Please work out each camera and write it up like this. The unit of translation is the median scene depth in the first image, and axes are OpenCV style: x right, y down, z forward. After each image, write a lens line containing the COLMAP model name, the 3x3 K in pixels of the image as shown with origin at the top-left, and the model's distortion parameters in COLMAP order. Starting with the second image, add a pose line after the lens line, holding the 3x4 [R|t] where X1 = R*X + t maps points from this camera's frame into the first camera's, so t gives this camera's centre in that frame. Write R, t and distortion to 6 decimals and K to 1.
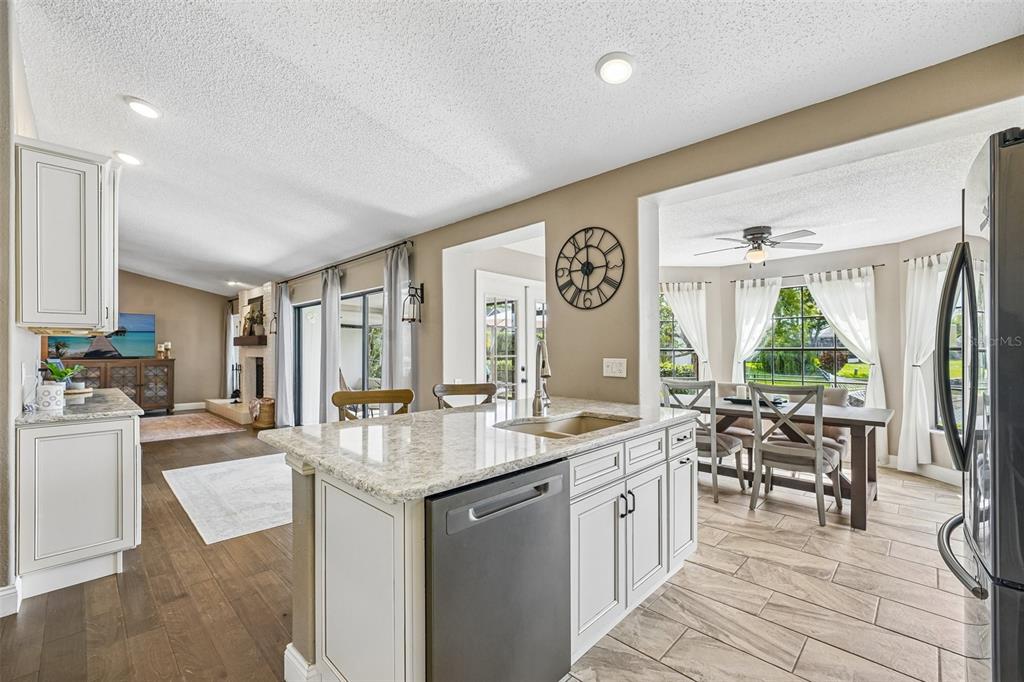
lens RADIAL K [[433.5, 0, 501.7], [0, 433.5, 344.6], [0, 0, 1]] dist [-0.001843, 0.000376]
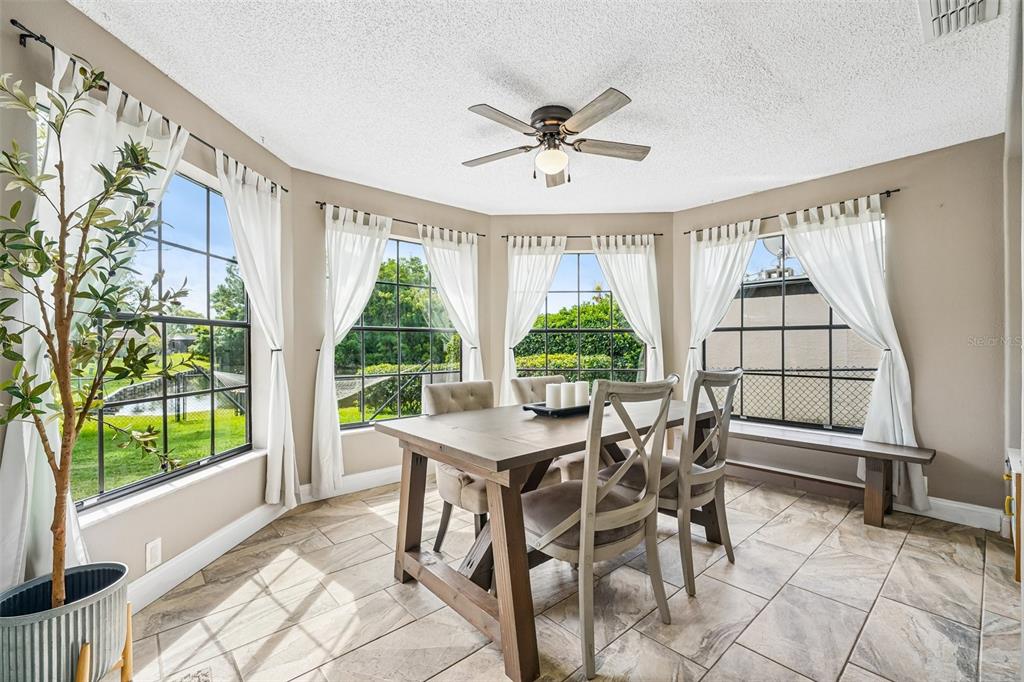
lens RADIAL K [[433.5, 0, 503.8], [0, 433.5, 347.6], [0, 0, 1]] dist [-0.001843, 0.000376]
pose [[0.058081, -0.004406, 0.998302, -0.008260], [-0.011812, 0.999917, 0.005100, 0.058919], [-0.998242, -0.012088, 0.058024, 1.316210]]
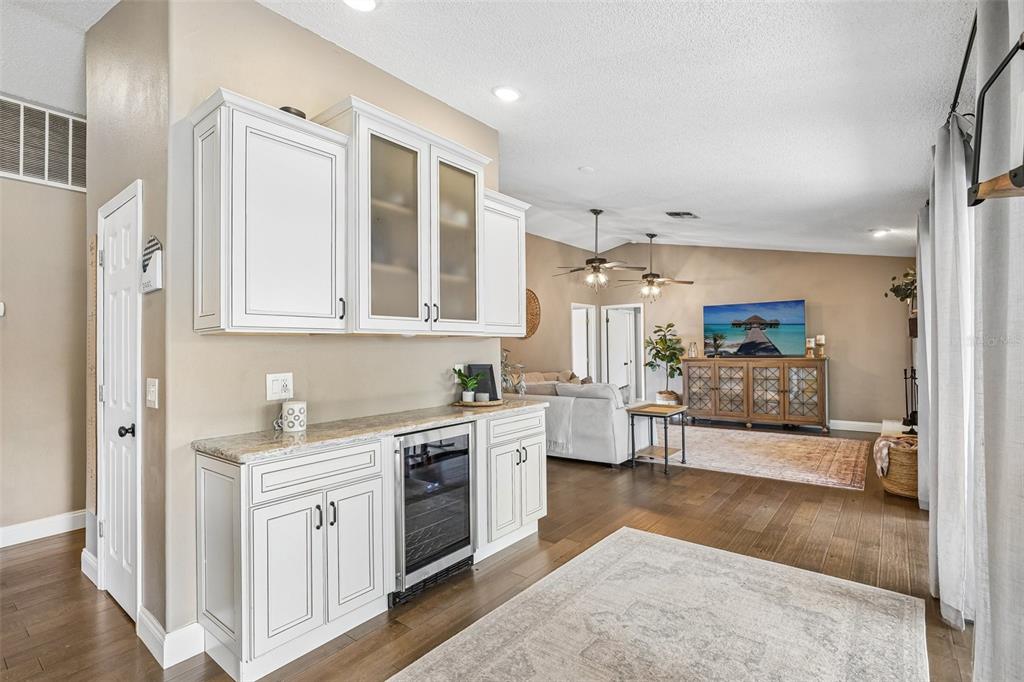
lens RADIAL K [[485.4, 0, 513.5], [0, 485.4, 342.2], [0, 0, 1]] dist [0.001052, 0.000107]
pose [[0.116480, -0.016346, -0.993059, -0.043748], [0.030921, 0.999440, -0.012824, 0.002915], [0.992712, -0.029213, 0.116920, 1.069059]]
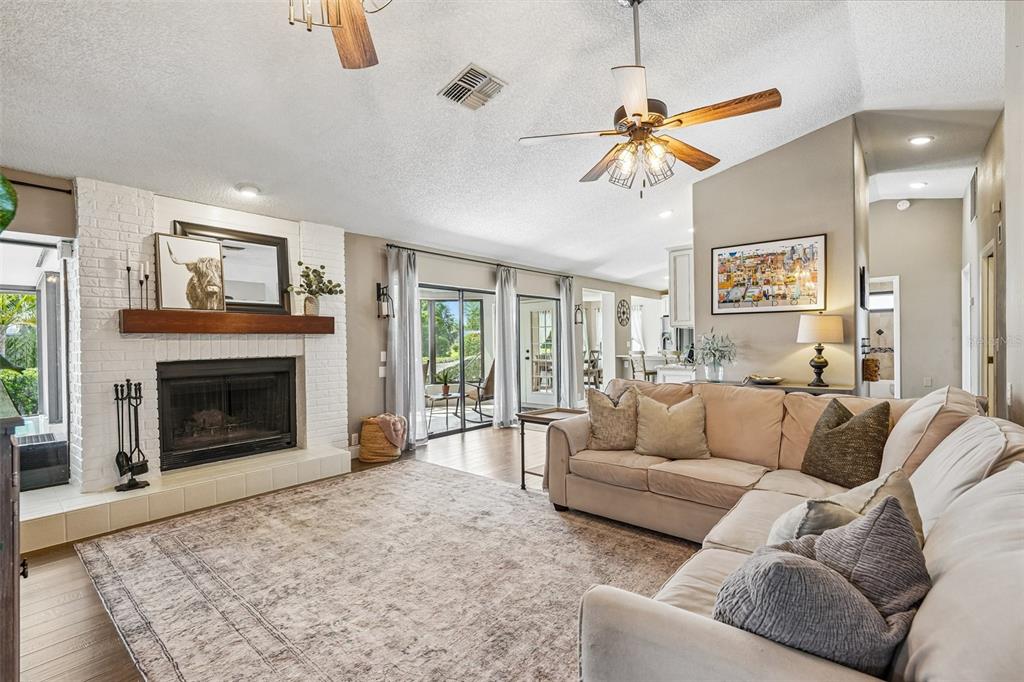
lens RADIAL K [[451.9, 0, 517.0], [0, 451.9, 342.0], [0, 0, 1]] dist [-0.002038, 0.000042]
pose [[-0.086528, 0.000366, 0.996249, -2.842641], [0.001291, 0.999999, -0.000255, 0.031869], [-0.996249, 0.001264, -0.086529, 1.959790]]
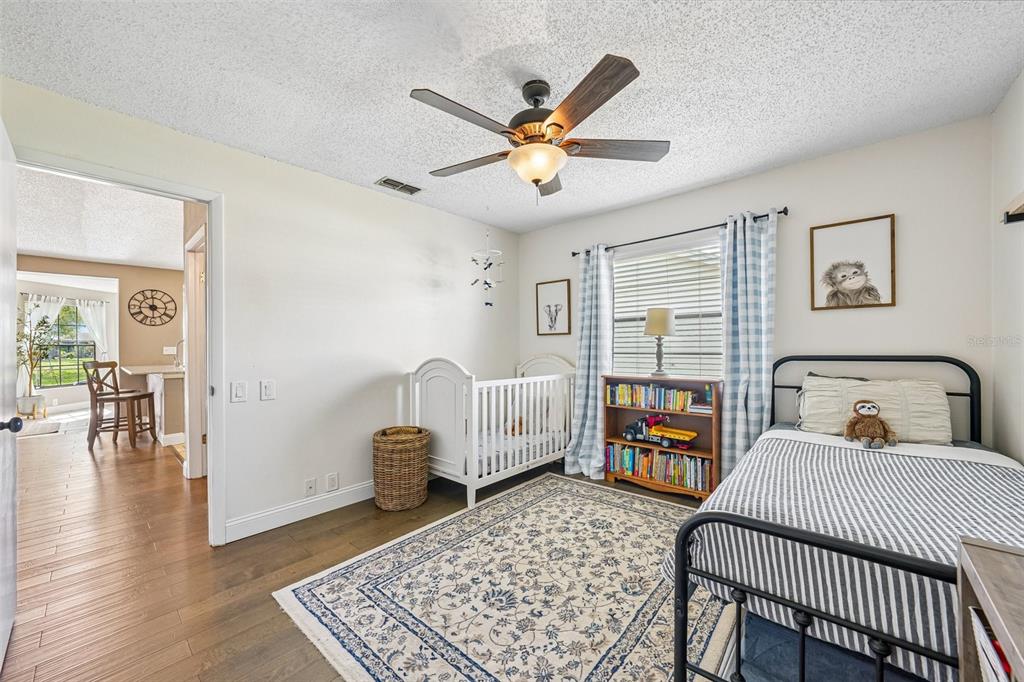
lens RADIAL K [[371.8, 0, 512.7], [0, 371.8, 342.7], [0, 0, 1]] dist [-0.017673, 0.000268]
pose [[-0.079704, 0.003568, 0.996812, -1.783066], [-0.001775, 0.999992, -0.003721, 0.010892], [-0.996817, -0.002066, -0.079697, -0.695111]]
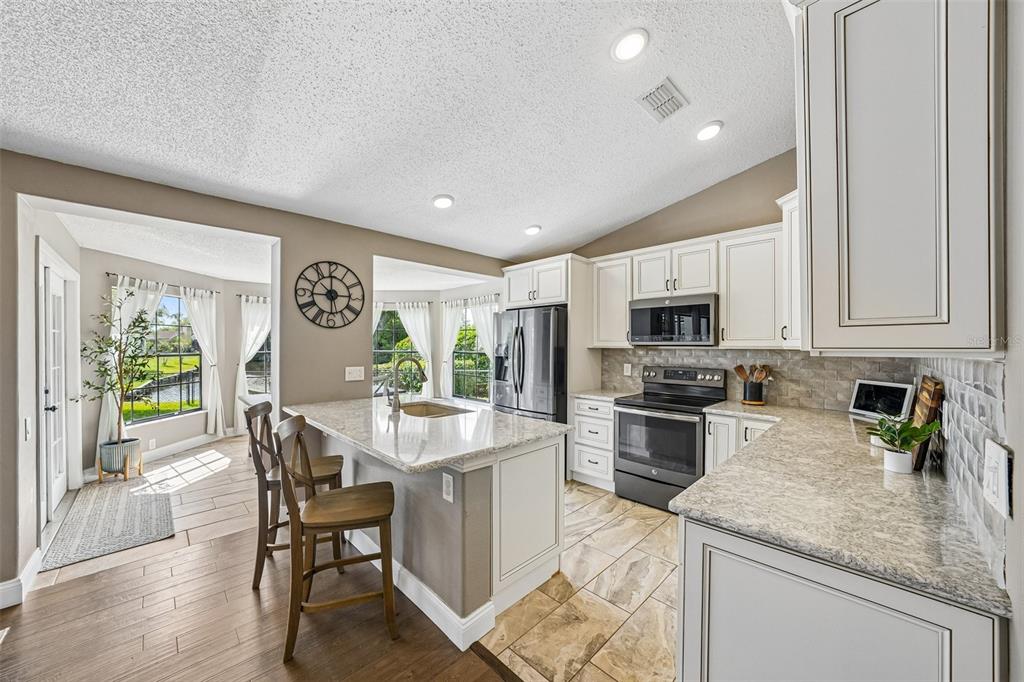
lens RADIAL K [[371.8, 0, 507.6], [0, 371.8, 345.1], [0, 0, 1]] dist [-0.017673, 0.000268]
pose [[0.013815, -0.001949, 0.999903, -0.808035], [-0.013354, 0.999909, 0.002134, -0.040699], [-0.999815, -0.013382, 0.013788, 0.465914]]
